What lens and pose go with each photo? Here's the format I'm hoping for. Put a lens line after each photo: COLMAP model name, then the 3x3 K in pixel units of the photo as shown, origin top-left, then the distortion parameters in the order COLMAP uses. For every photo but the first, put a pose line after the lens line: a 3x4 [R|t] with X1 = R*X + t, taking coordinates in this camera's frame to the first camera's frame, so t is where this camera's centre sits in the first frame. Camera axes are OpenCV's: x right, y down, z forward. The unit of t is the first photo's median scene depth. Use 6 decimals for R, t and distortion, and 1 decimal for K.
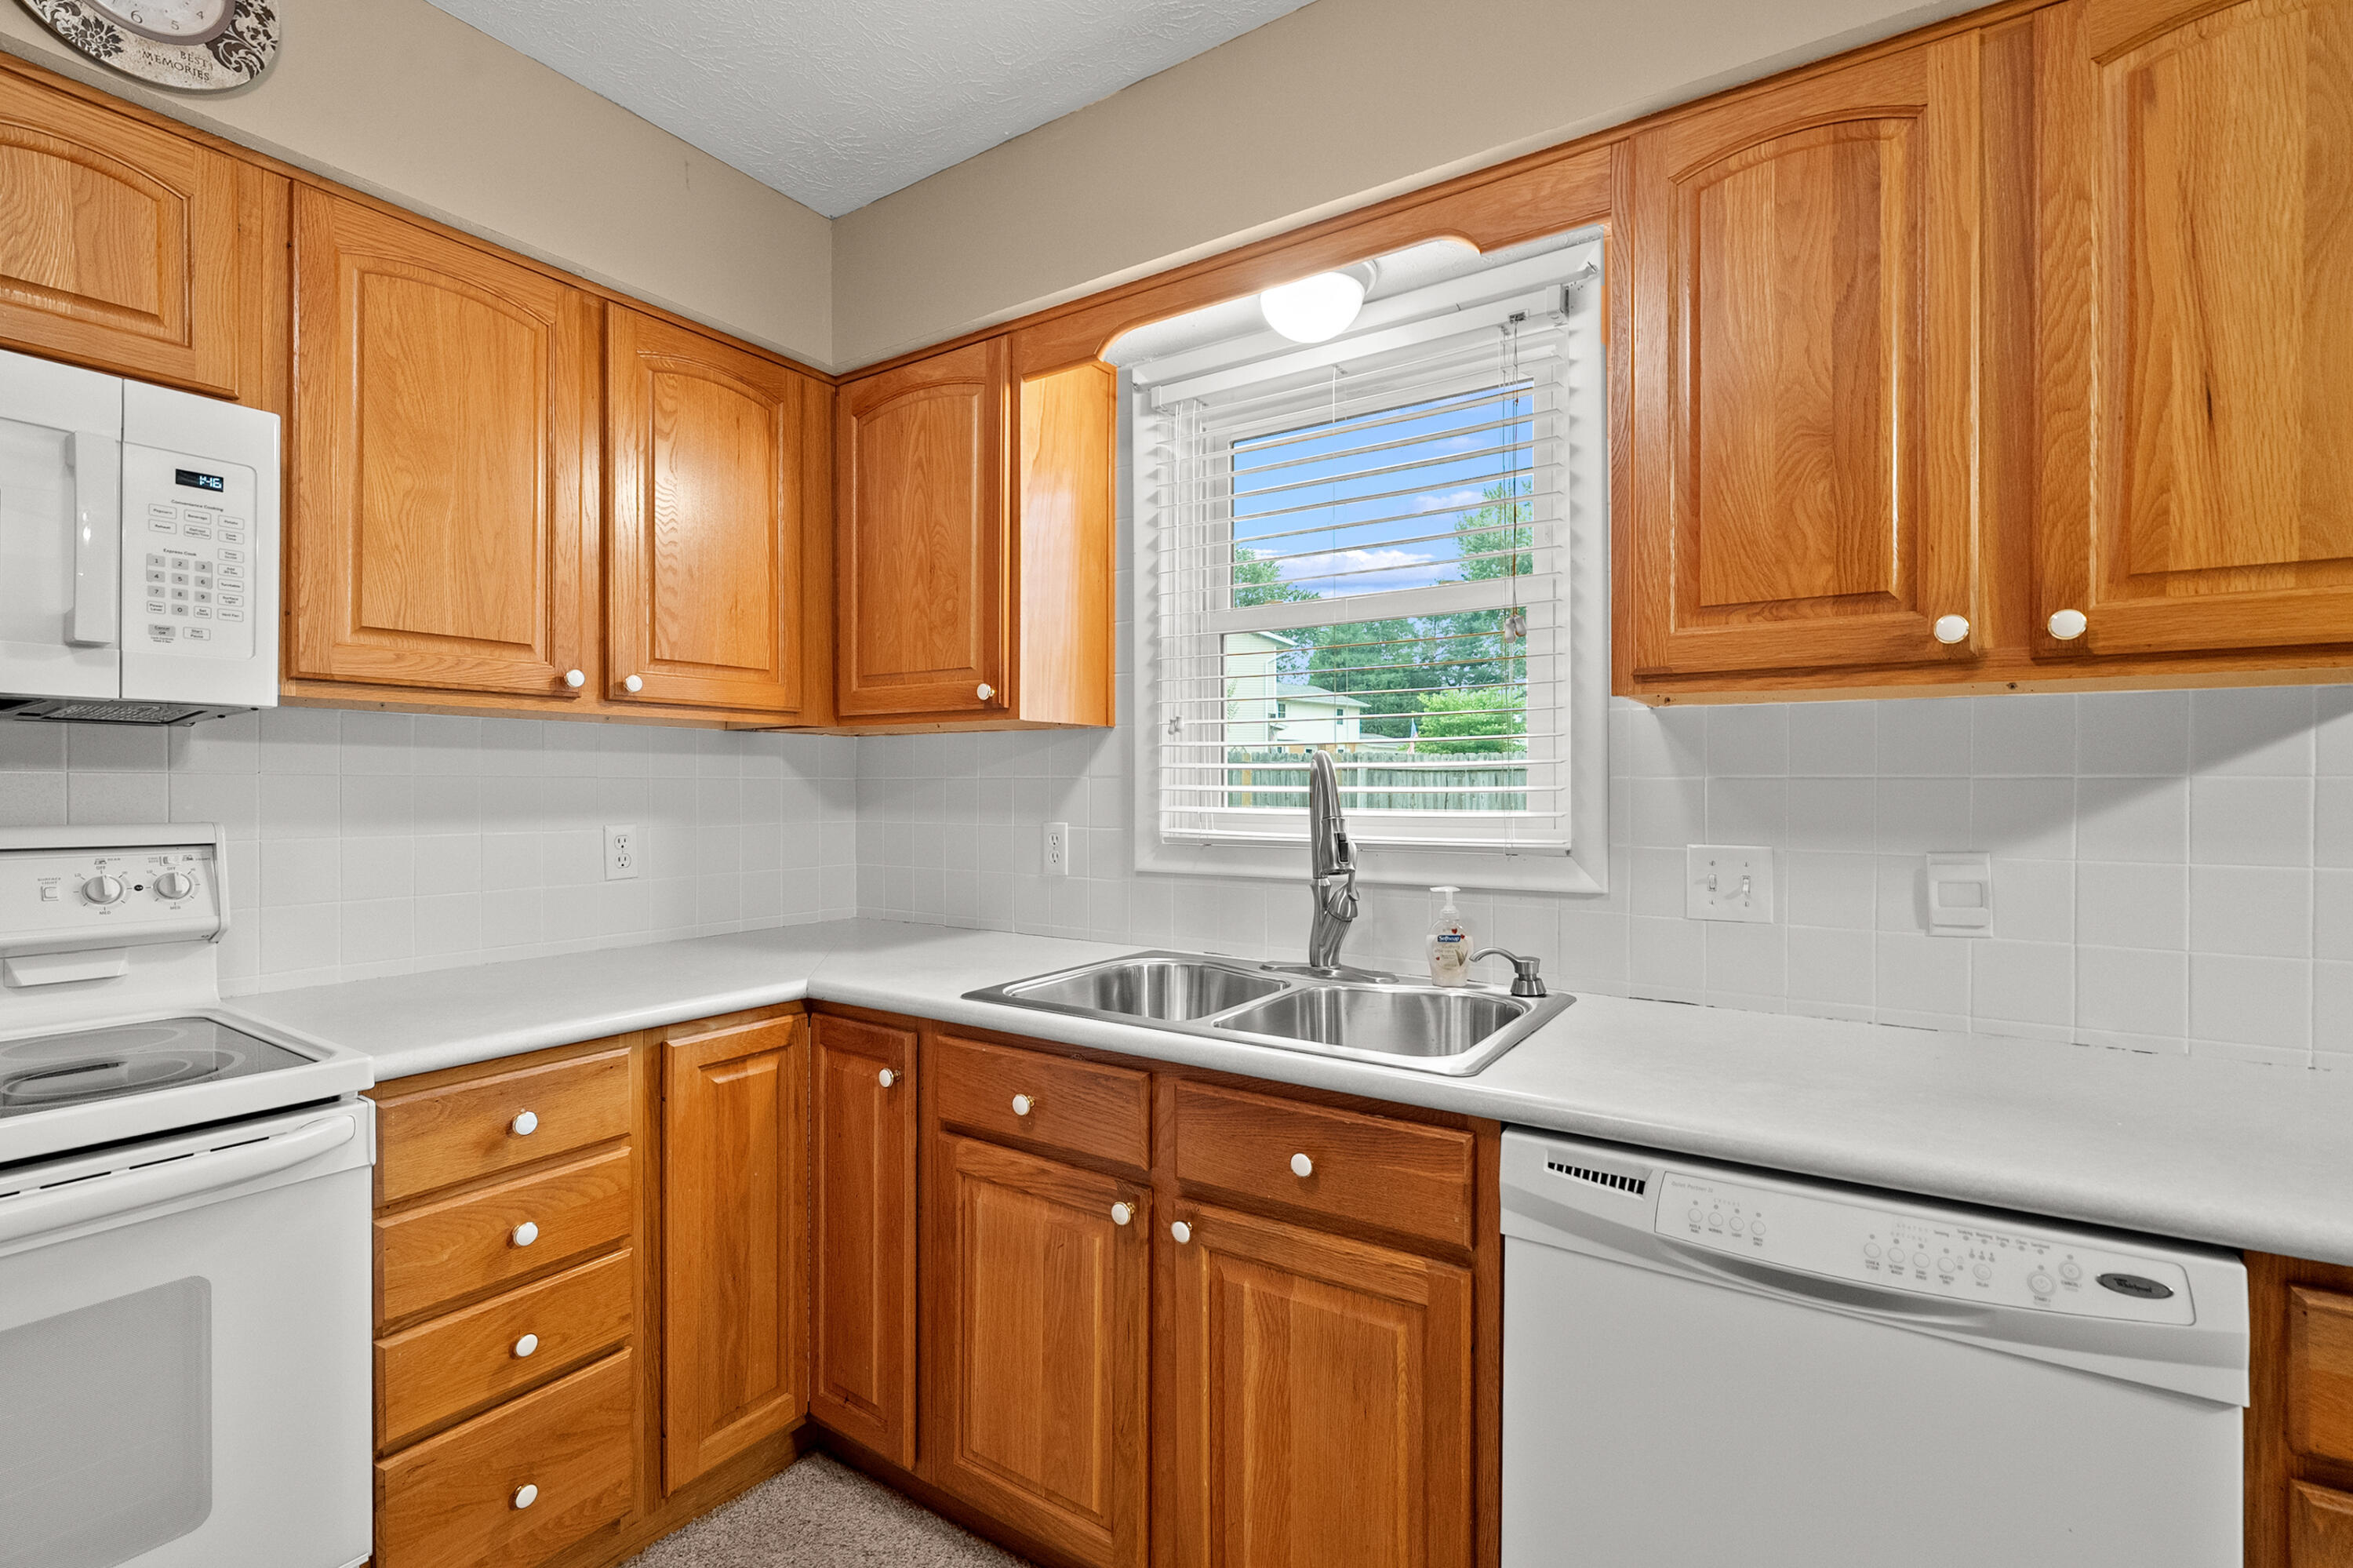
lens RADIAL K [[1056.1, 0, 1173.2], [0, 1056.1, 785.8], [0, 0, 1]] dist [-0.004659, 0.000901]
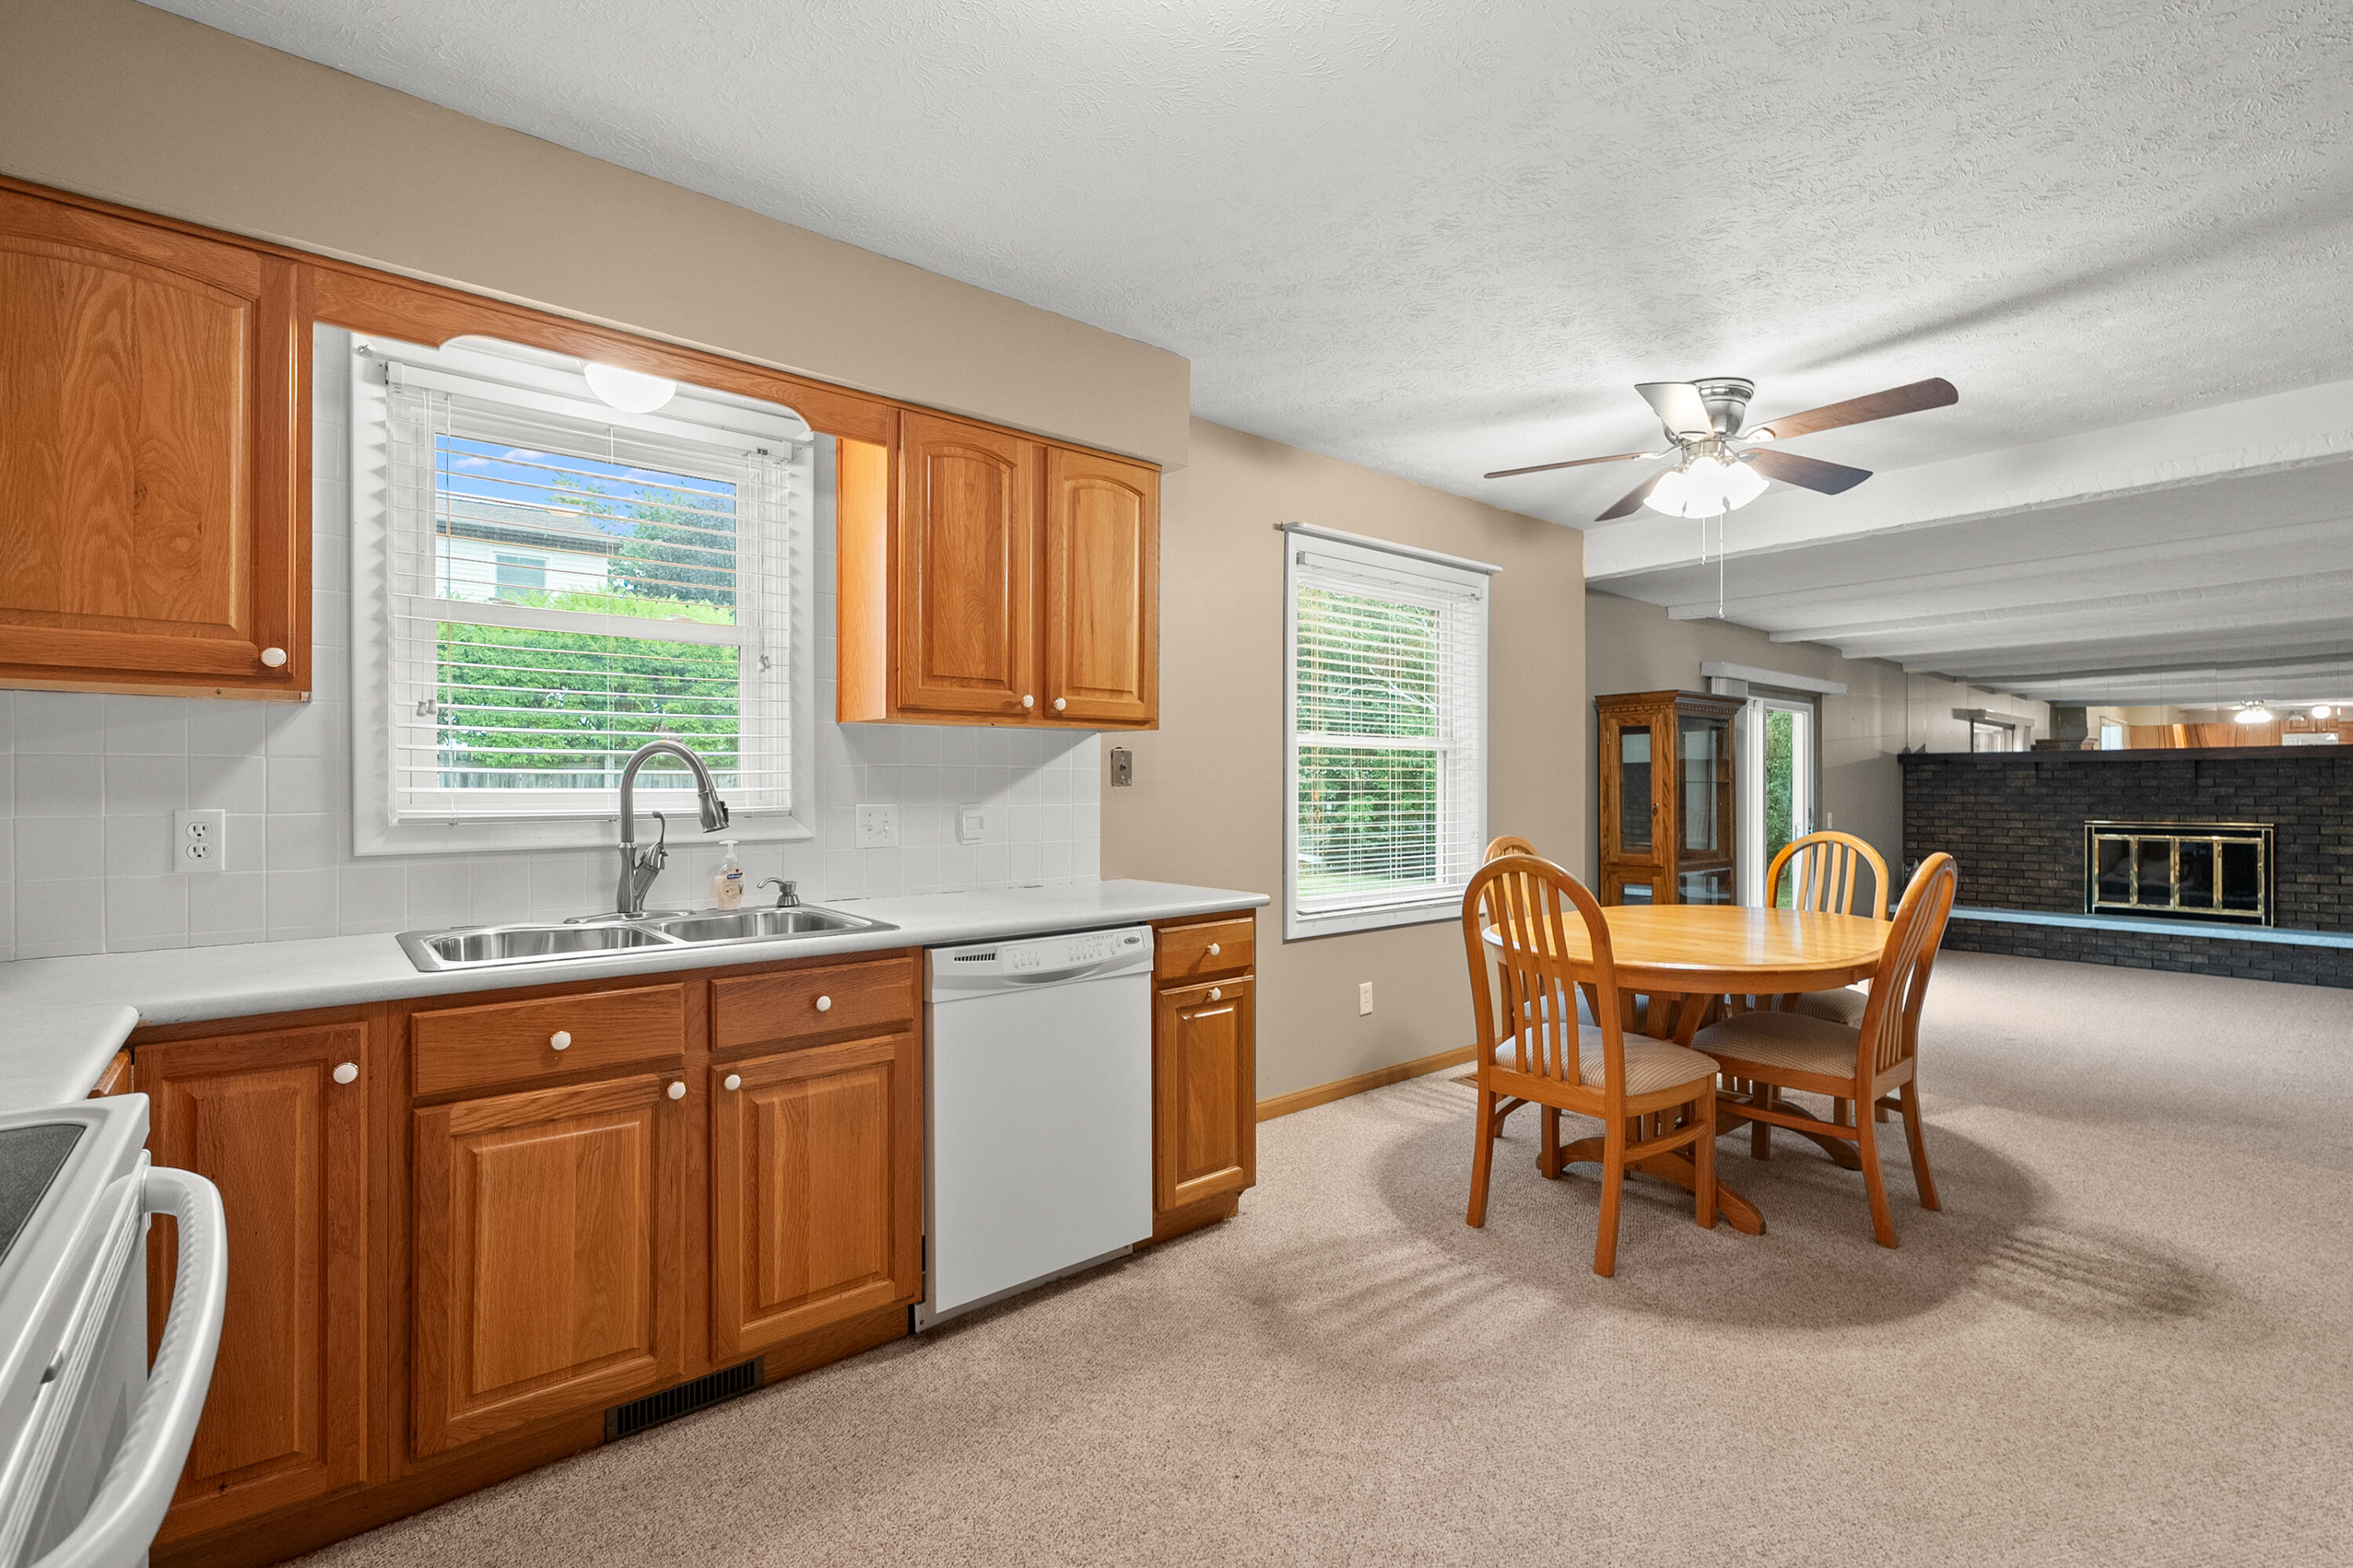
lens RADIAL K [[1056.1, 0, 1173.2], [0, 1056.1, 785.8], [0, 0, 1]] dist [-0.004659, 0.000901]
pose [[0.282416, -0.003091, 0.959287, -1.023540], [0.001563, 0.999995, 0.002762, 0.021882], [-0.959291, 0.000719, 0.282419, 0.035901]]
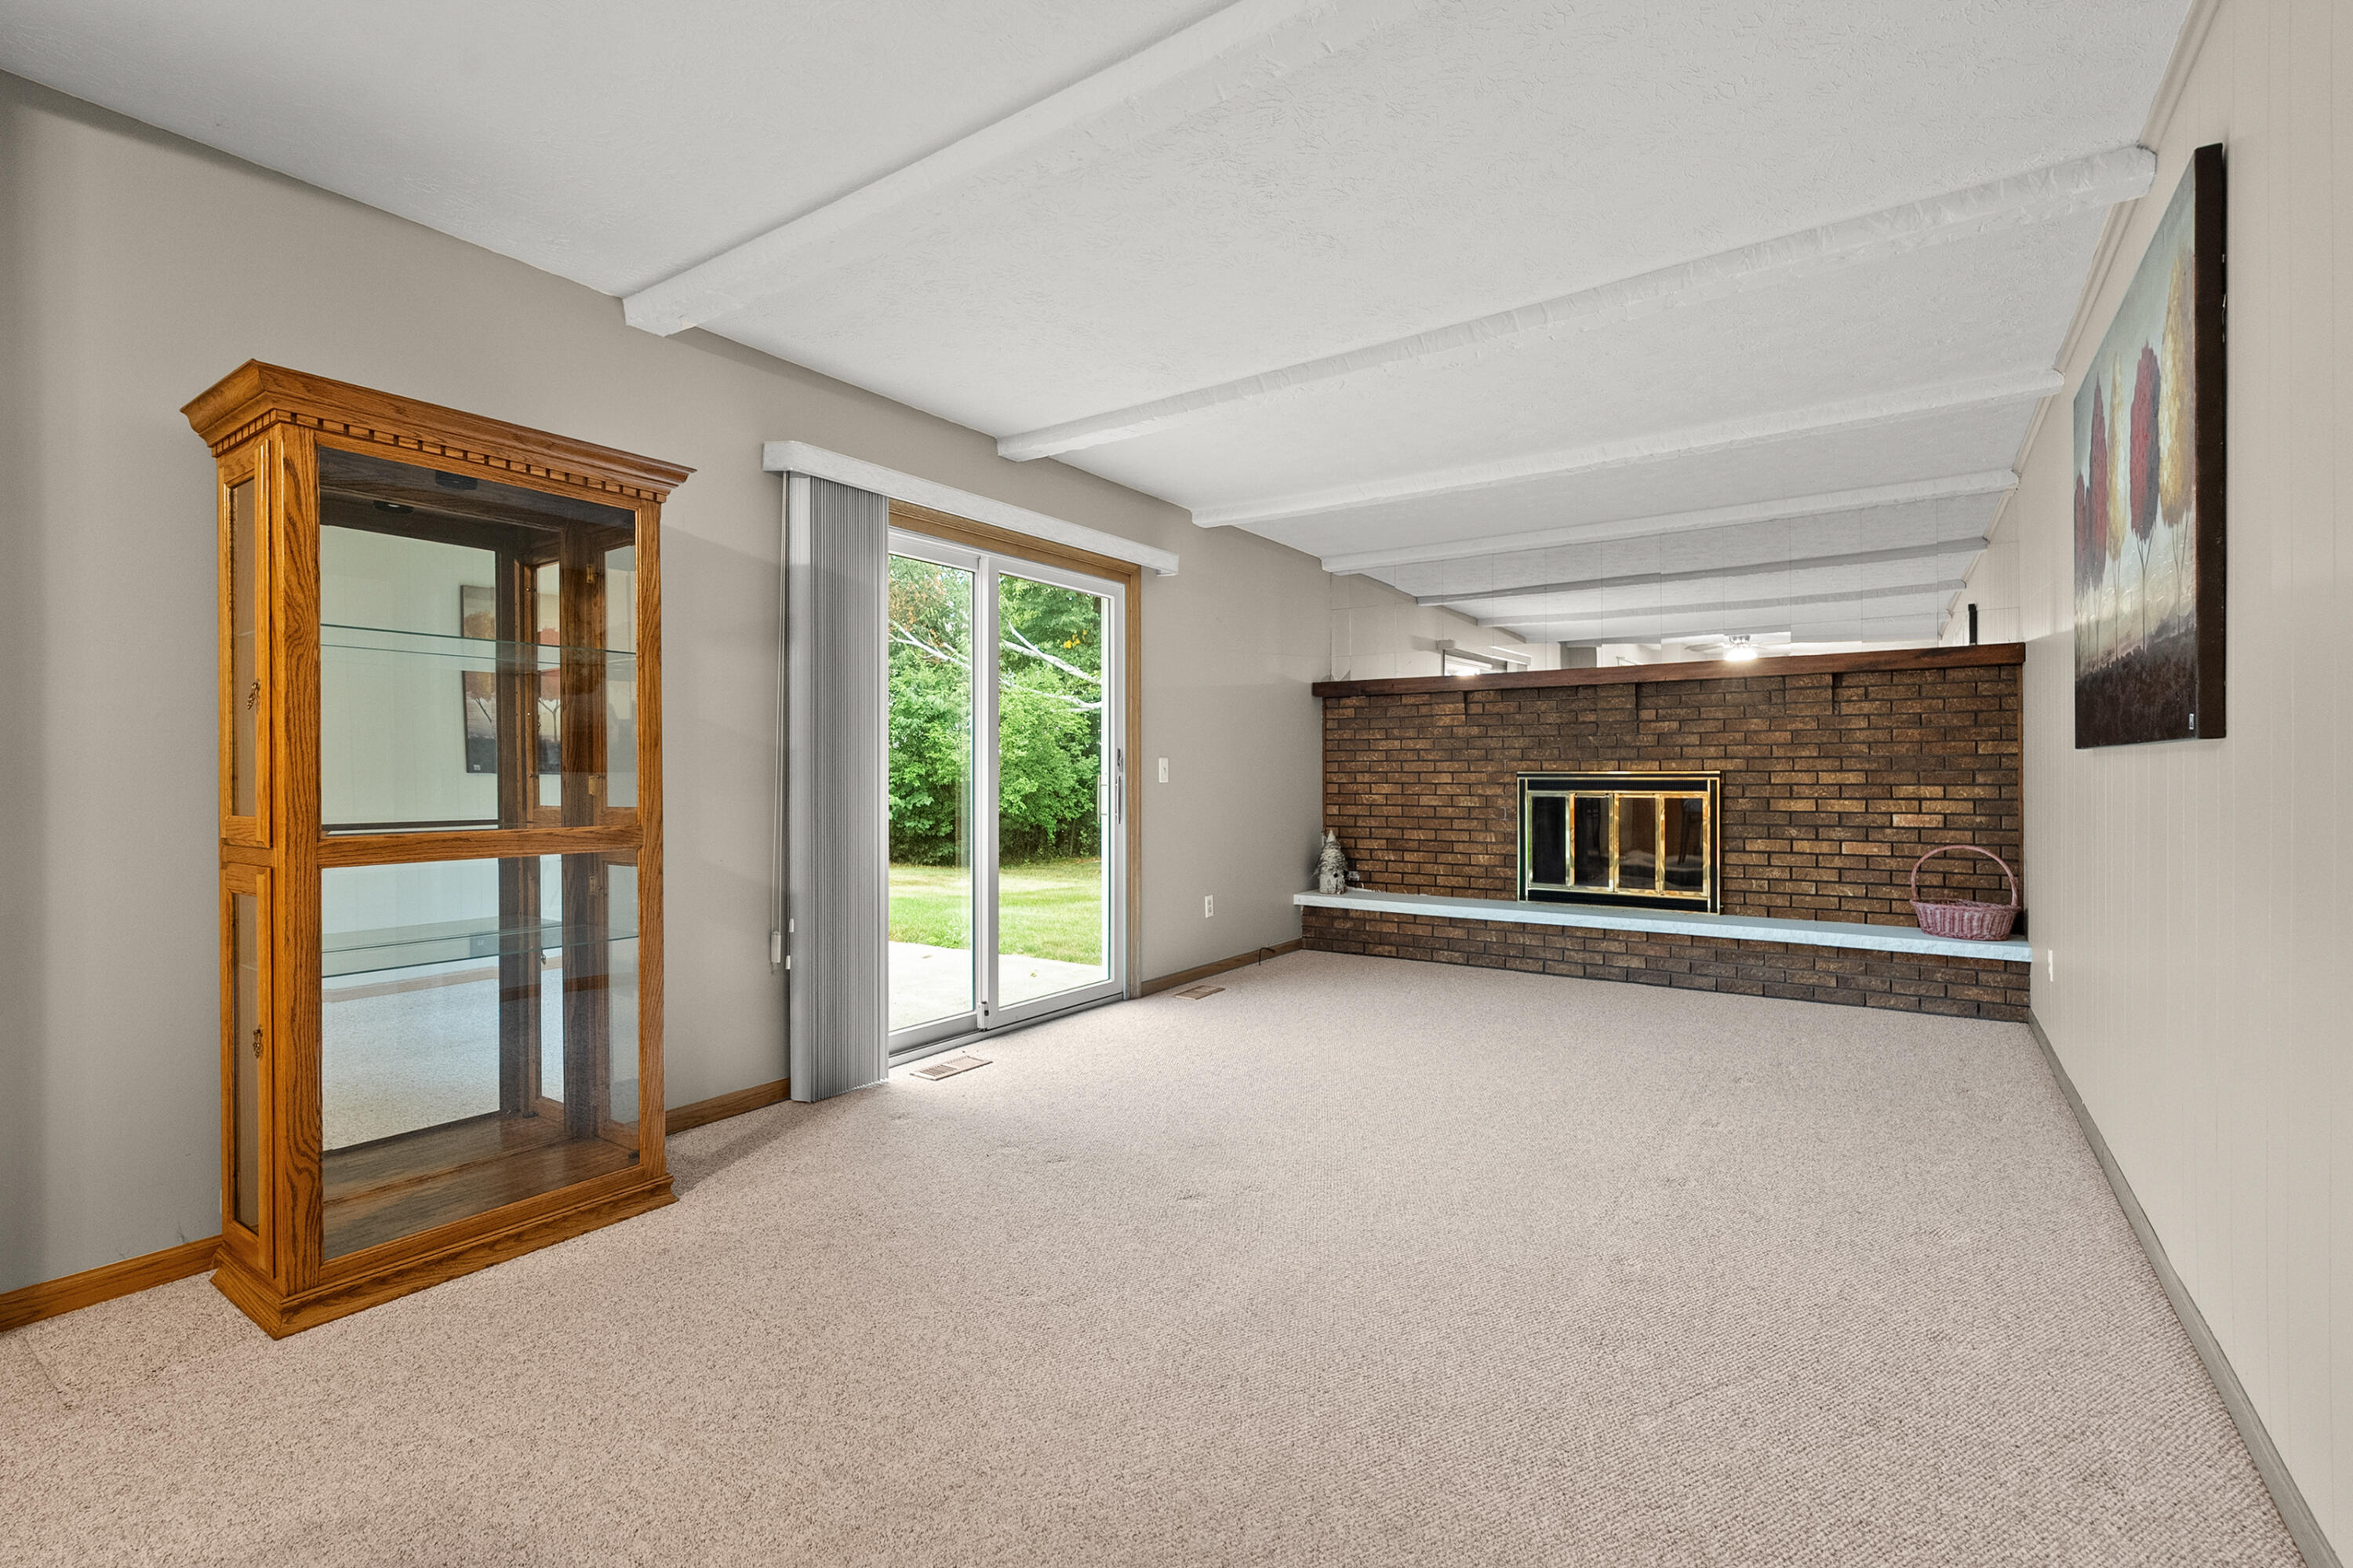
lens RADIAL K [[1064.9, 0, 1177.3], [0, 1064.9, 778.0], [0, 0, 1]] dist [-0.003213, 0.000311]
pose [[0.010375, -0.009041, 0.999905, 1.451628], [0.001739, 0.999958, 0.009023, 0.204256], [-0.999945, 0.001645, 0.010390, -1.654920]]
